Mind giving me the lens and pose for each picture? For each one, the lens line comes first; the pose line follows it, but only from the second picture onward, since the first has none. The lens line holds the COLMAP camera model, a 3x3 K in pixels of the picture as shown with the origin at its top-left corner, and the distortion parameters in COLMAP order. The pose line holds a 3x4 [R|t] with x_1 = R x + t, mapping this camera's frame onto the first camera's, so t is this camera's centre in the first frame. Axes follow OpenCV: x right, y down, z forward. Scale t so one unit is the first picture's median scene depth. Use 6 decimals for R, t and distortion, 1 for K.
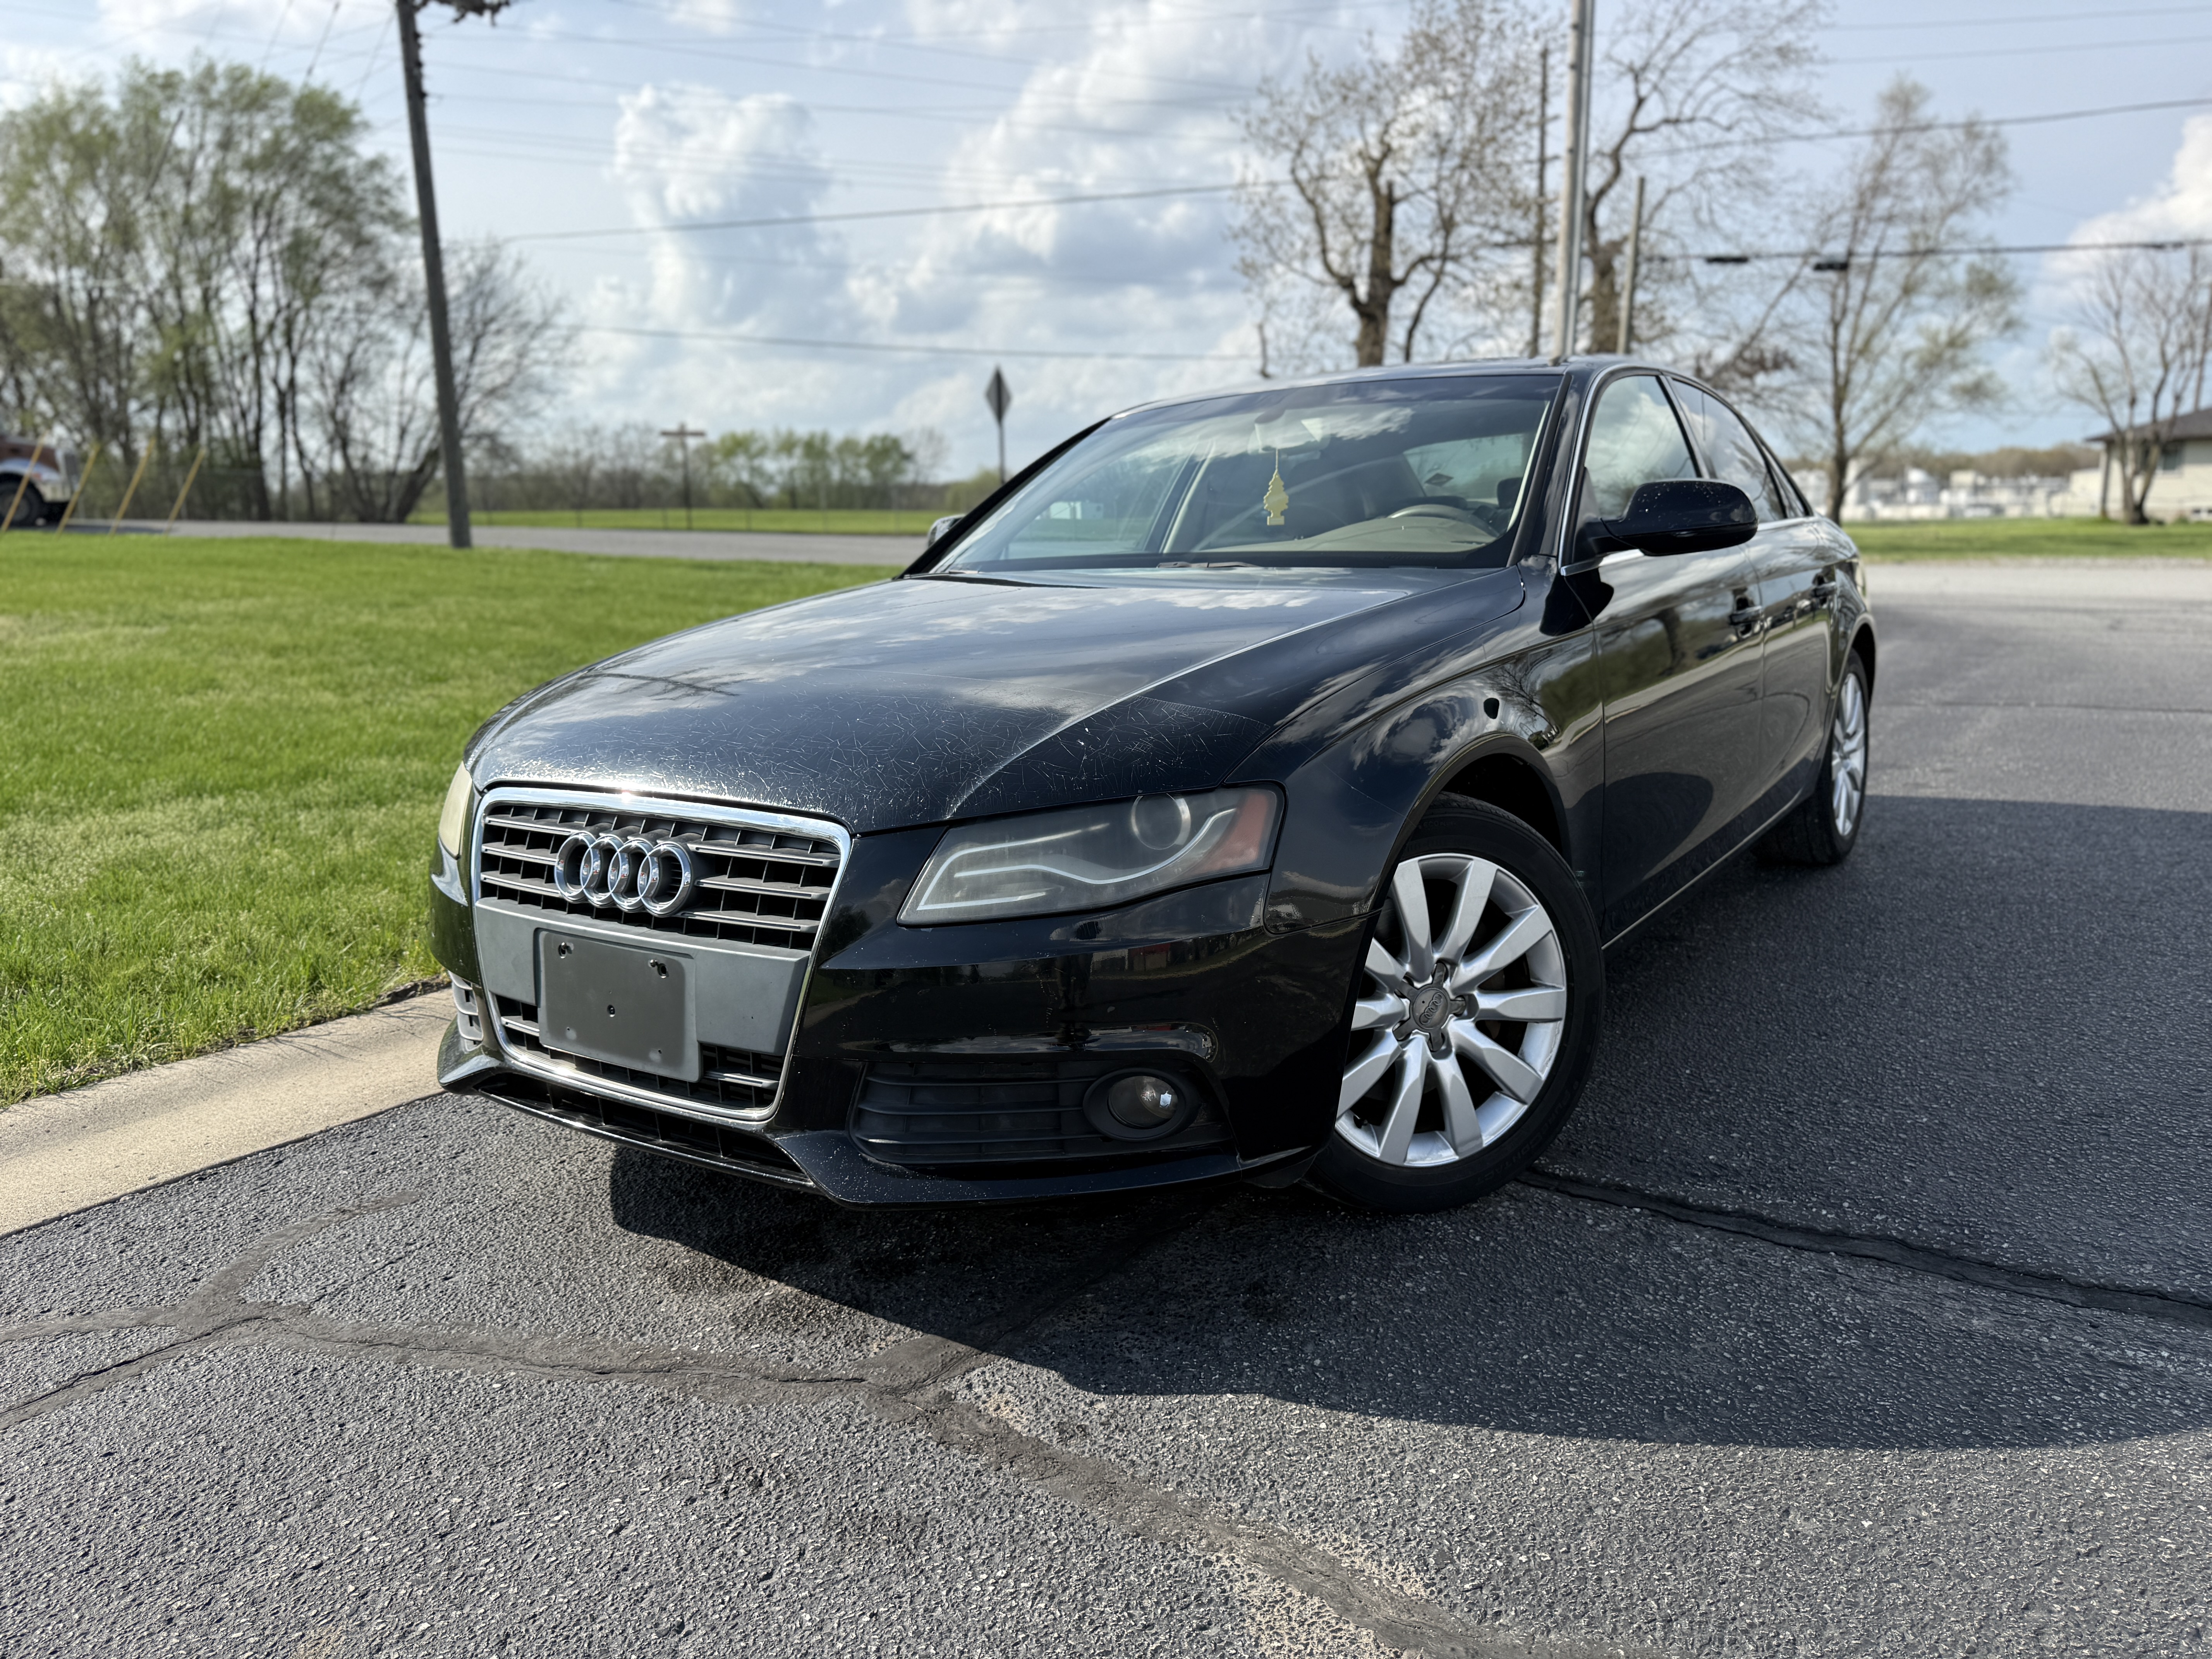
lens RADIAL K [[1564.7, 0, 1117.6], [0, 1564.7, 842.4], [0, 0, 1]] dist [0.007282, -0.015482]
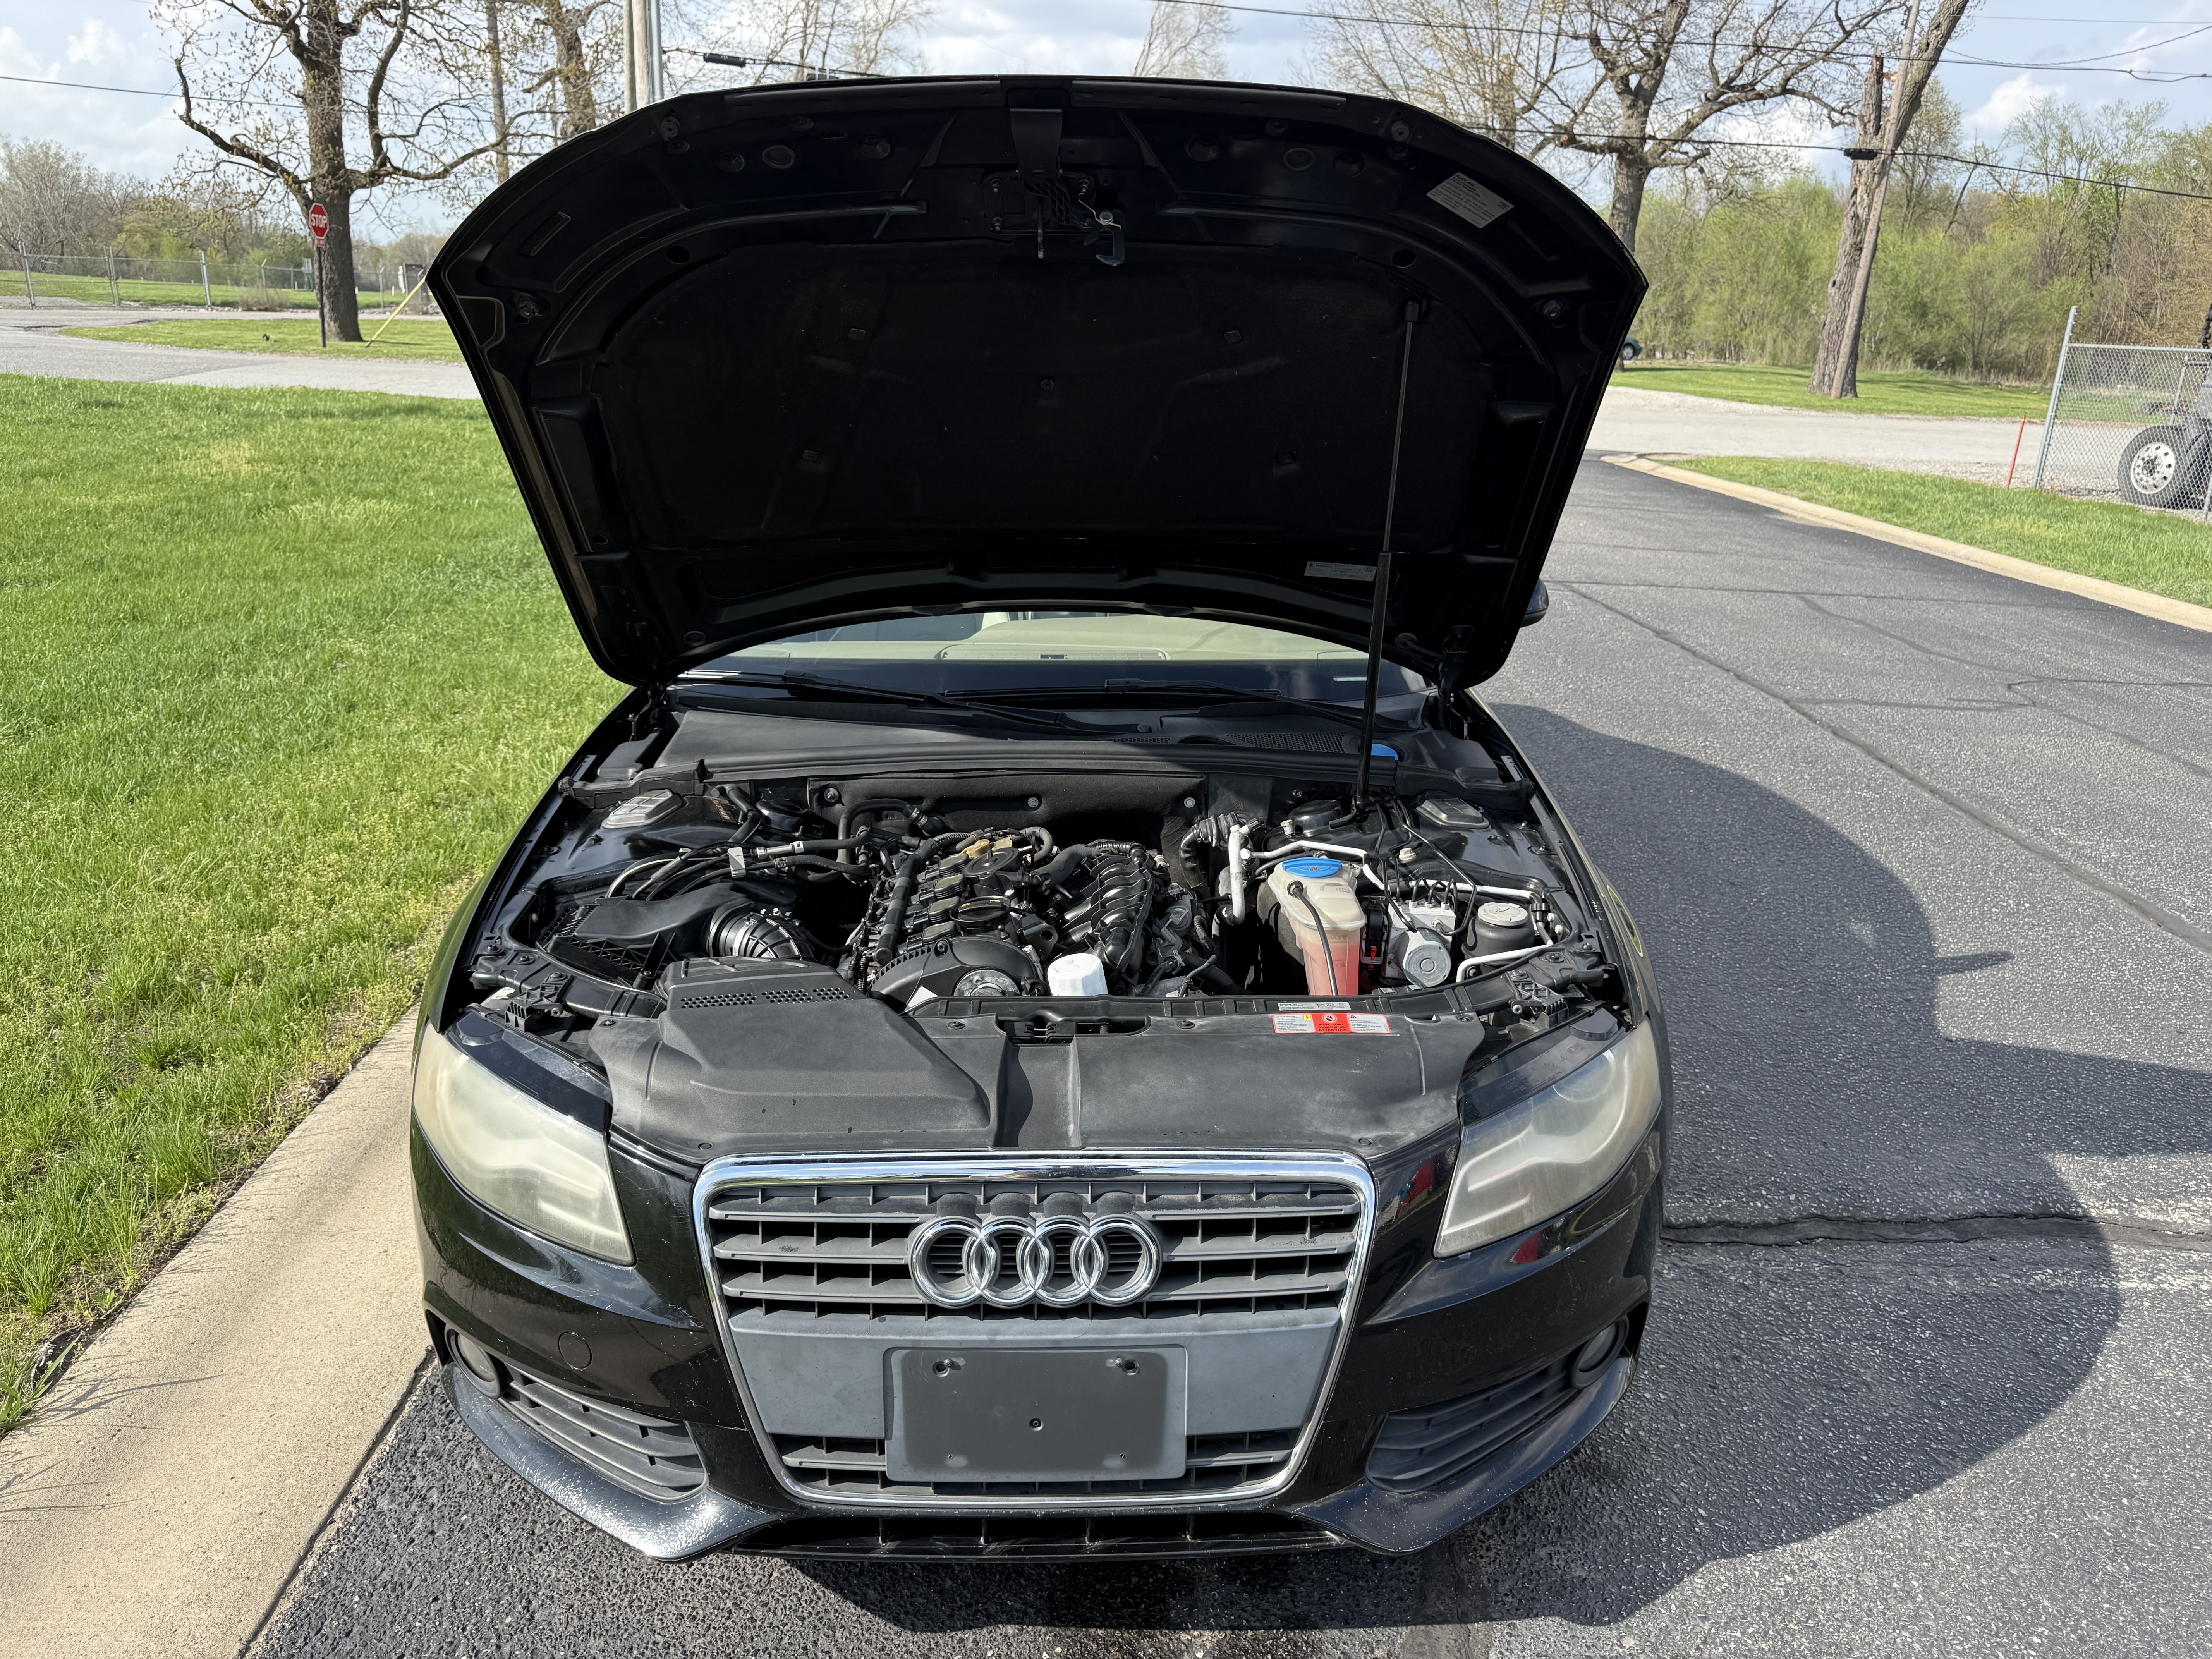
lens RADIAL K [[1564.7, 0, 1118.6], [0, 1564.7, 822.5], [0, 0, 1]] dist [0.007282, -0.015482]
pose [[0.804893, -0.144972, 0.575439, -0.661366], [0.074043, 0.986657, 0.145004, -0.295790], [-0.588783, -0.074105, 0.804887, 0.307966]]
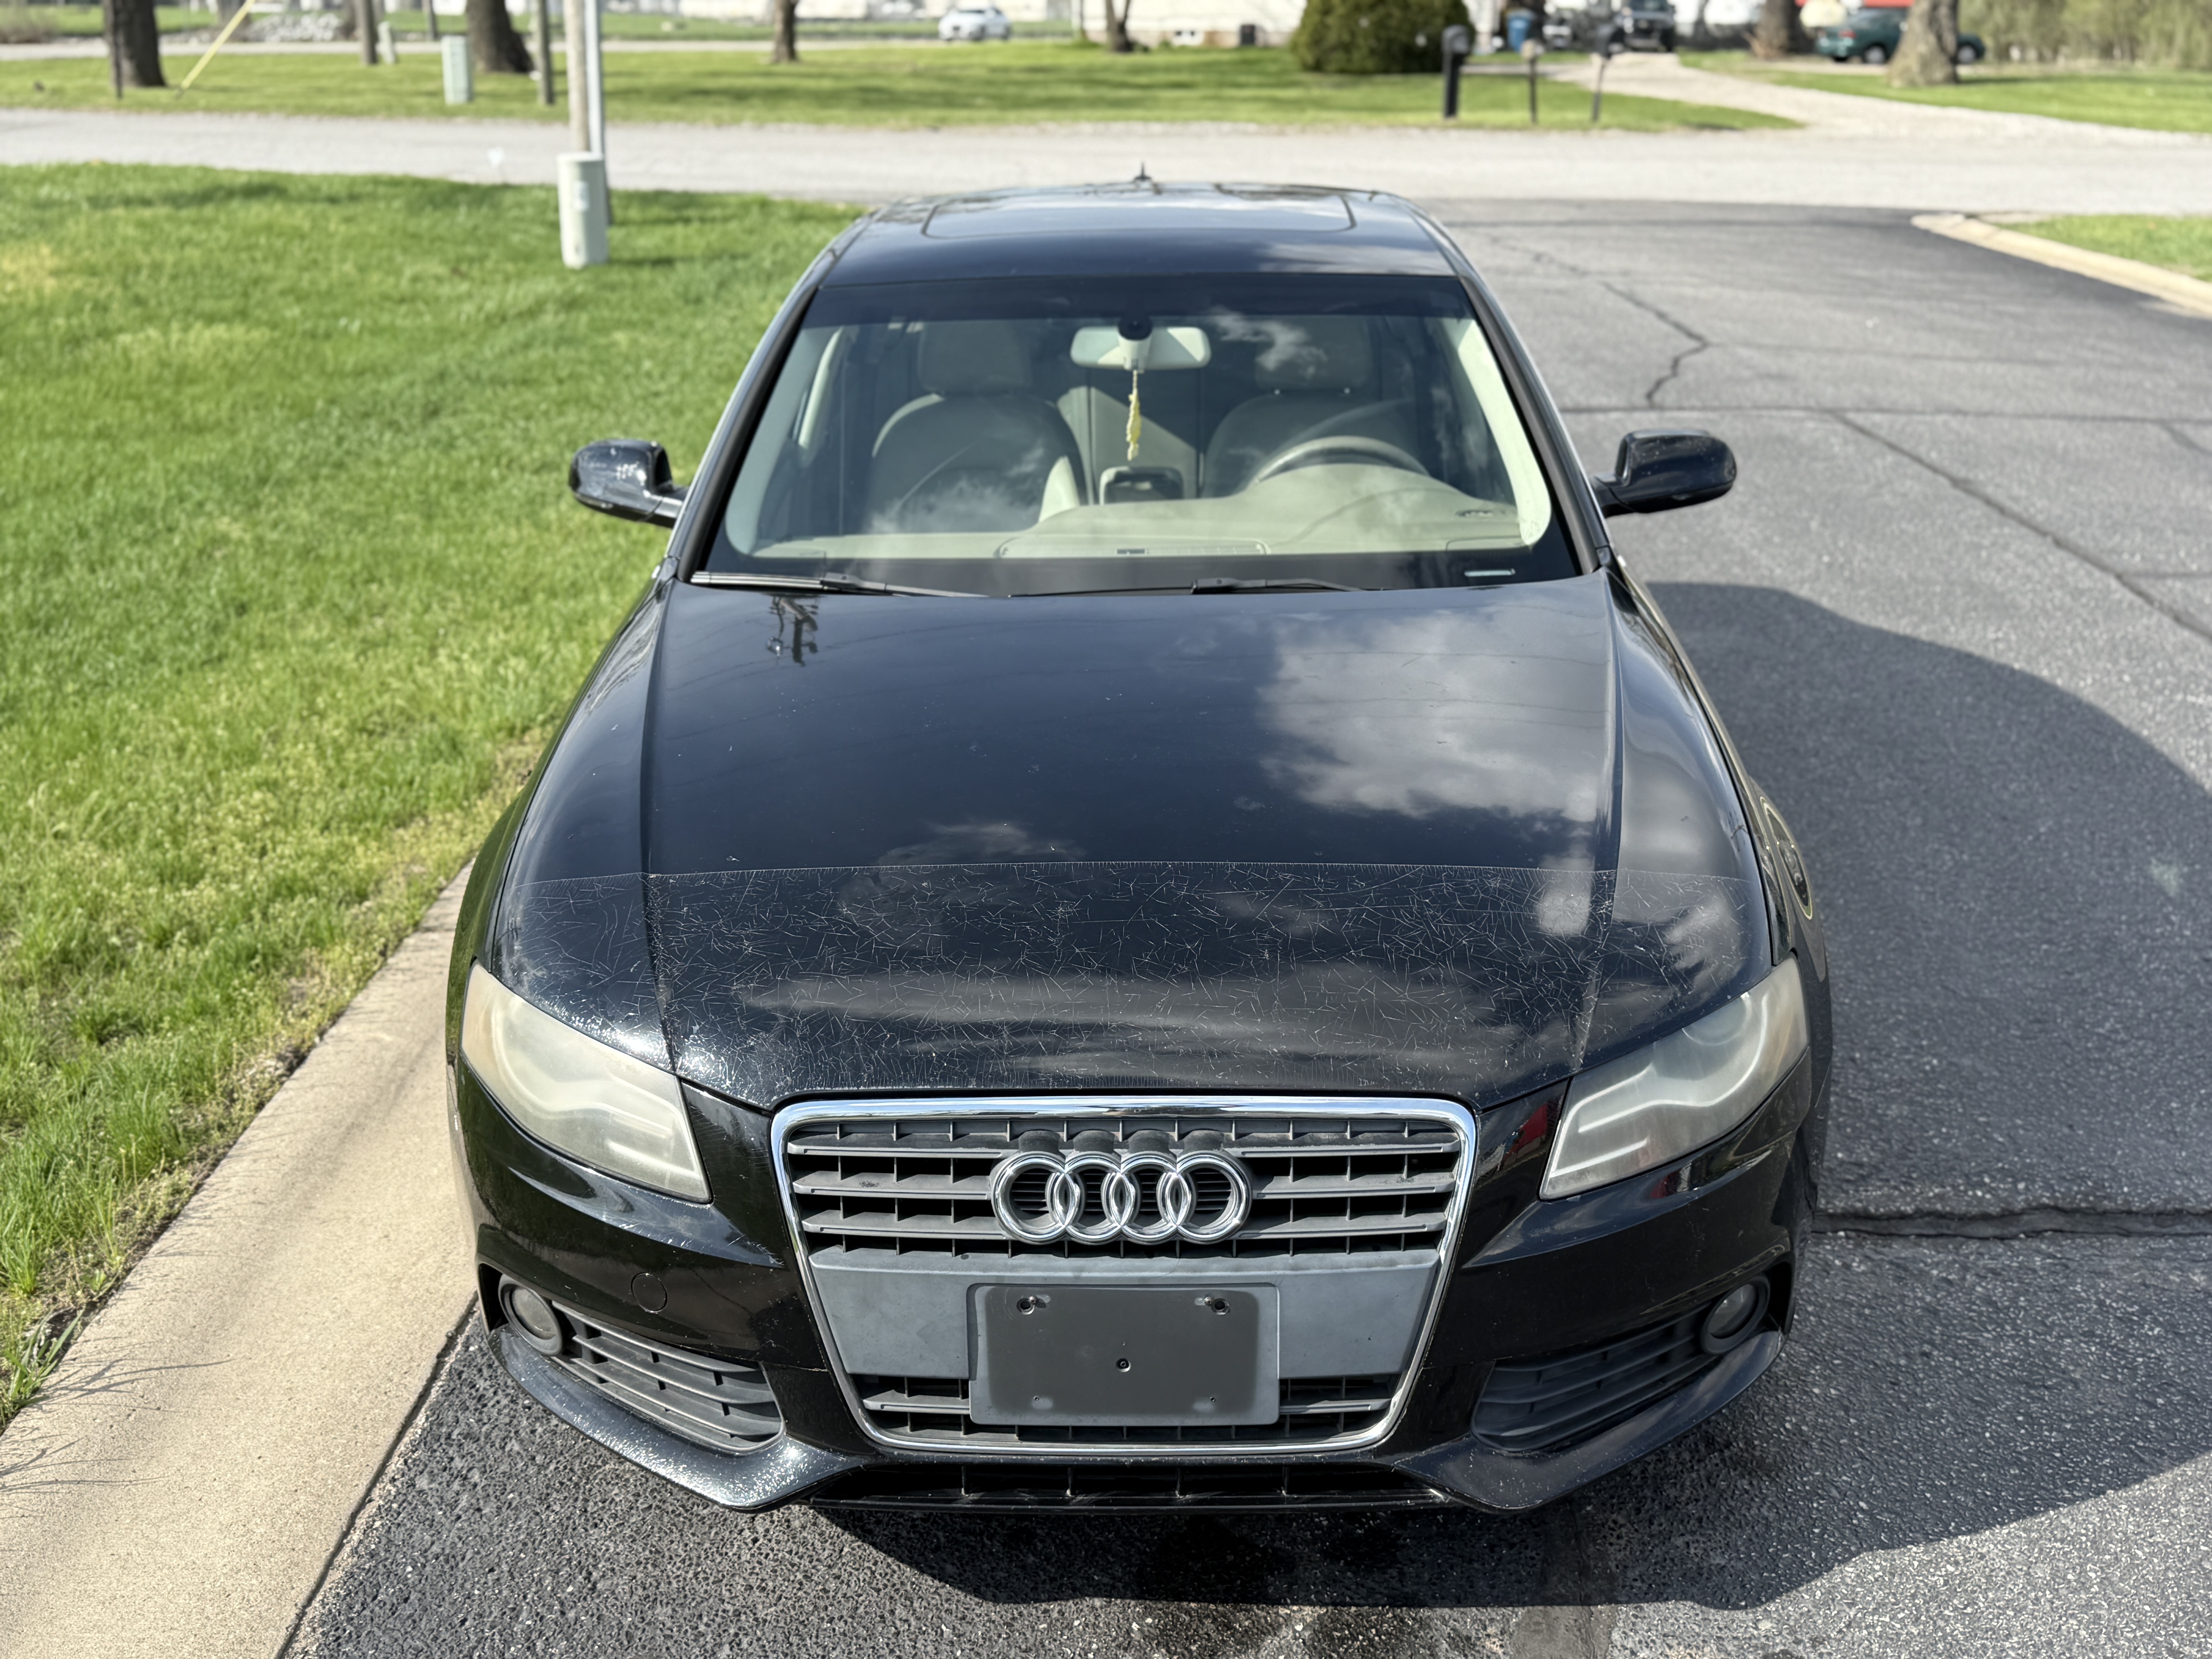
lens RADIAL K [[2237.2, 0, 1107.9], [0, 2237.2, 824.1], [0, 0, 1]] dist [0.012464, 0.000000]
pose [[0.832939, -0.169755, 0.526684, -0.814039], [0.090279, 0.980719, 0.173320, -0.332413], [-0.545951, -0.096817, 0.832204, 0.077390]]
